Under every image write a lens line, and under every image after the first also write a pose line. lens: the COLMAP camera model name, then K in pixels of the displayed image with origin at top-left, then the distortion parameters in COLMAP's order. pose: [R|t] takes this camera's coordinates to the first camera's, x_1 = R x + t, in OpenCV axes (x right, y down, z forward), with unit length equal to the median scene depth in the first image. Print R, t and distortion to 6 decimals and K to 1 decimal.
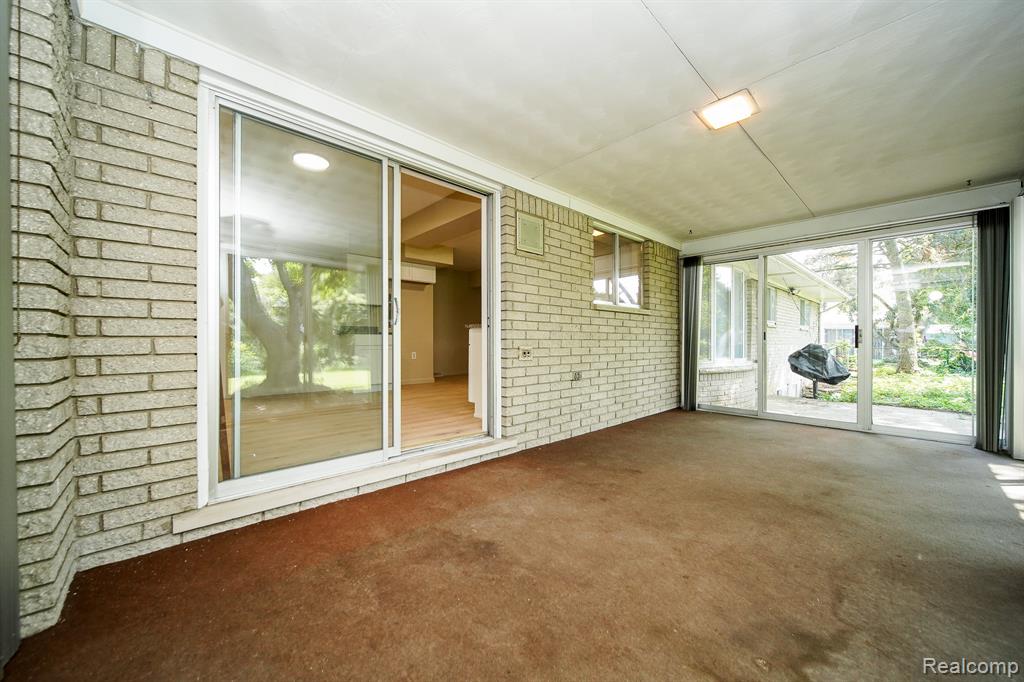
lens RADIAL K [[367.0, 0, 512.0], [0, 367.0, 341.0], [0, 0, 1]] dist [-0.000592, -0.000013]
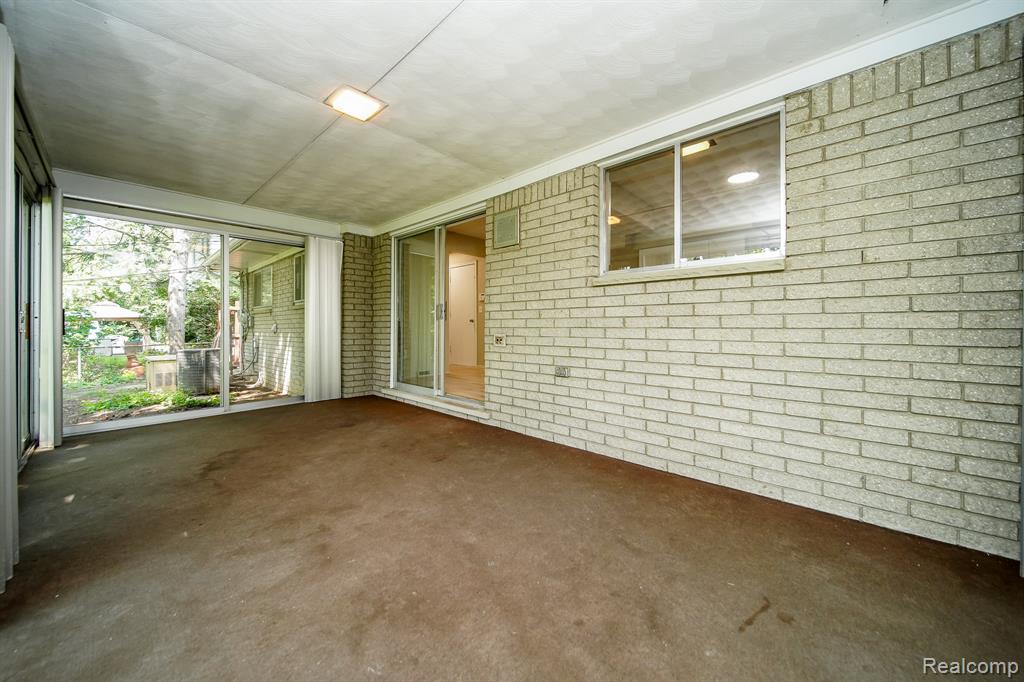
lens RADIAL K [[371.8, 0, 512.4], [0, 371.8, 327.3], [0, 0, 1]] dist [-0.000191, 0.000023]
pose [[0.085753, -0.003814, -0.996309, 1.163726], [-0.002168, 0.999990, -0.004014, -0.001126], [0.996314, 0.002505, 0.085743, 0.949289]]
